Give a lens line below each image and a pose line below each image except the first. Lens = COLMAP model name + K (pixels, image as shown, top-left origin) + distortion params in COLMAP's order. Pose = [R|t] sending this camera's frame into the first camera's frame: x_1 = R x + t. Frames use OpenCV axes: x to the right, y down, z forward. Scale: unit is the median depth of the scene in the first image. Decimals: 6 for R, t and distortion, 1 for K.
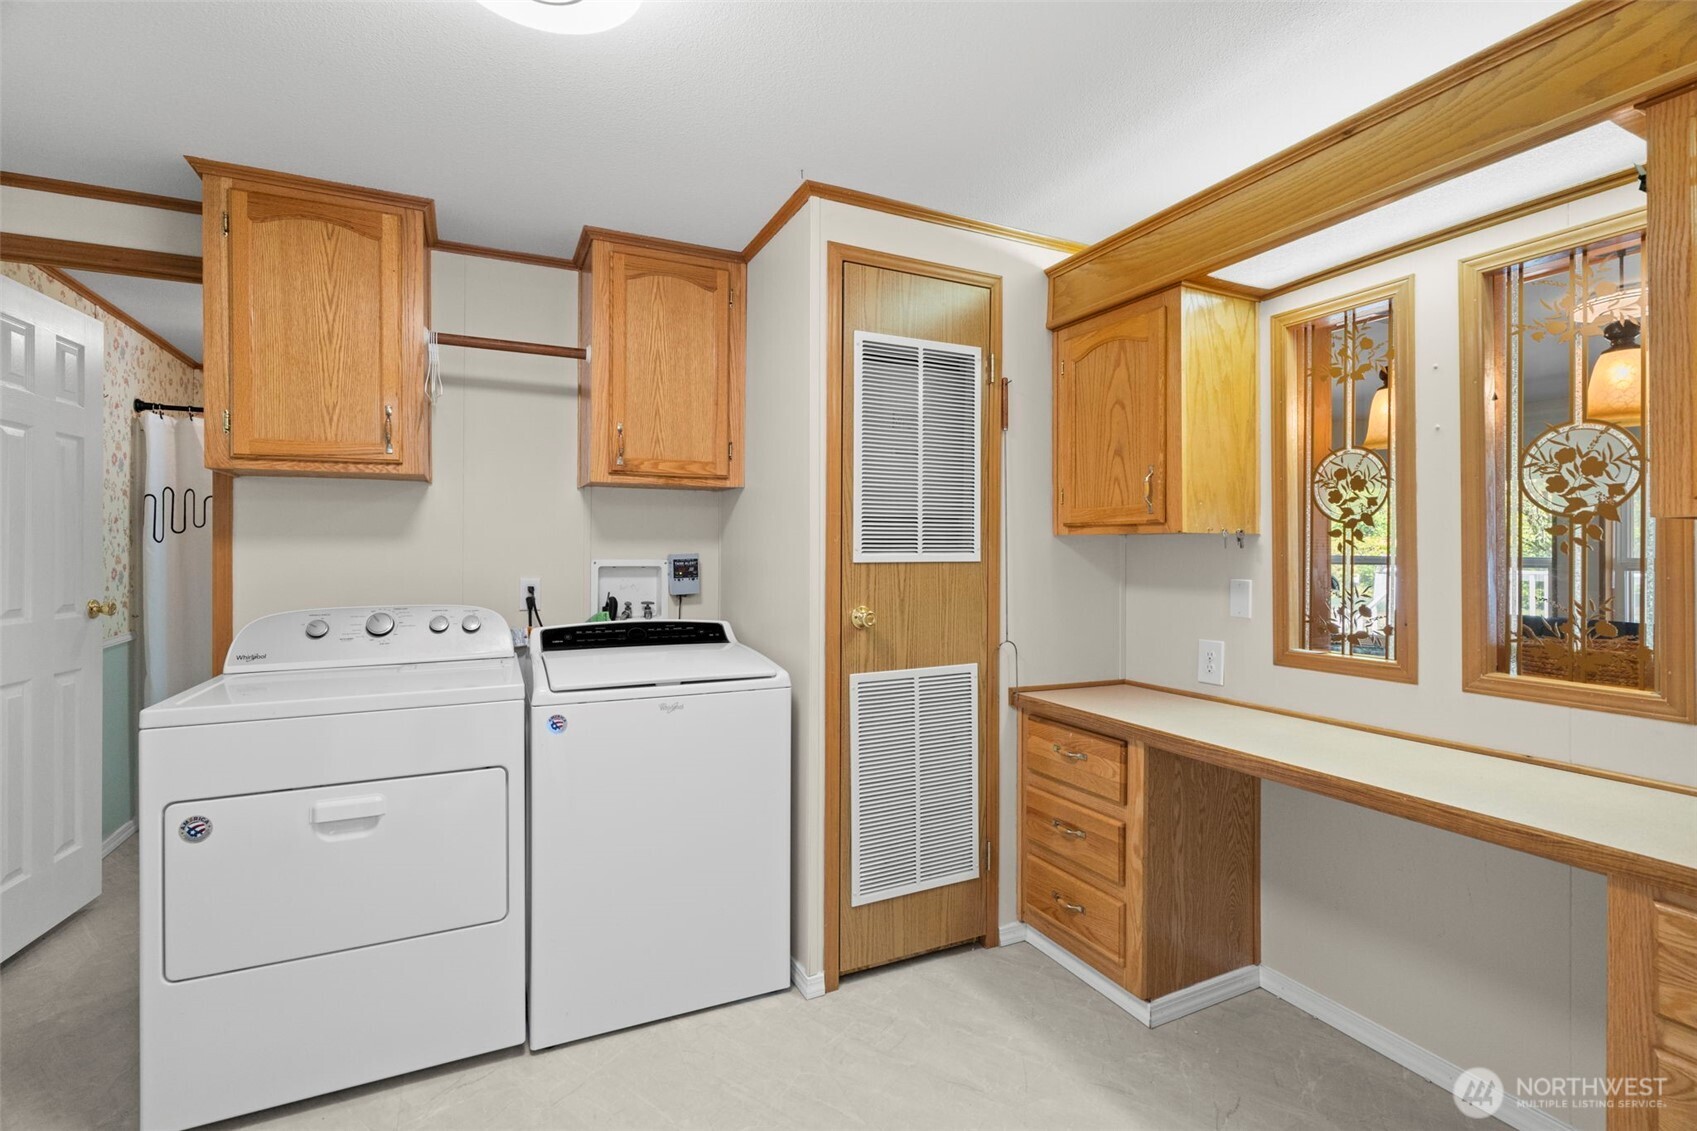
lens RADIAL K [[772.8, 0, 848.5], [0, 772.8, 565.5], [0, 0, 1]] dist [0.001566, 0.000014]
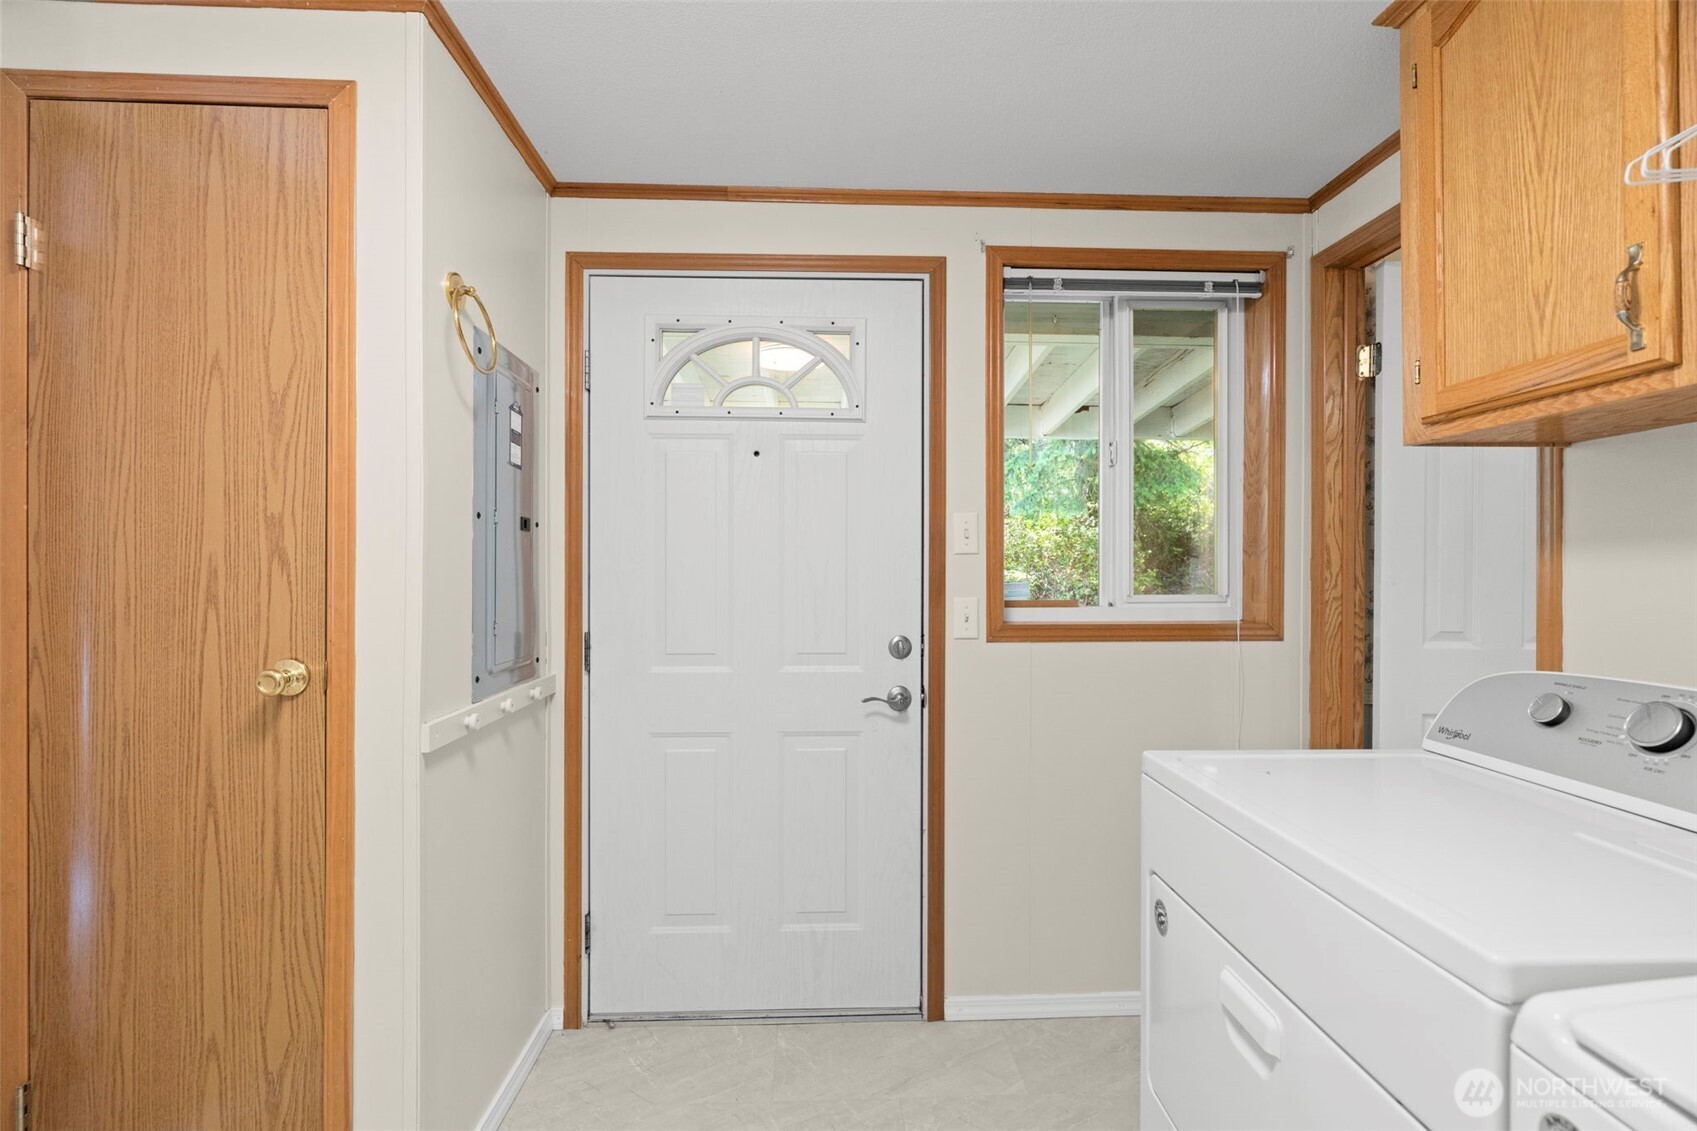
lens RADIAL K [[772.8, 0, 848.5], [0, 772.8, 565.5], [0, 0, 1]] dist [0.001566, 0.000014]
pose [[-0.399027, 0.000515, -0.916939, 0.005714], [-0.018565, 0.999790, 0.008641, -0.014634], [0.916751, 0.020471, -0.398934, 0.780627]]
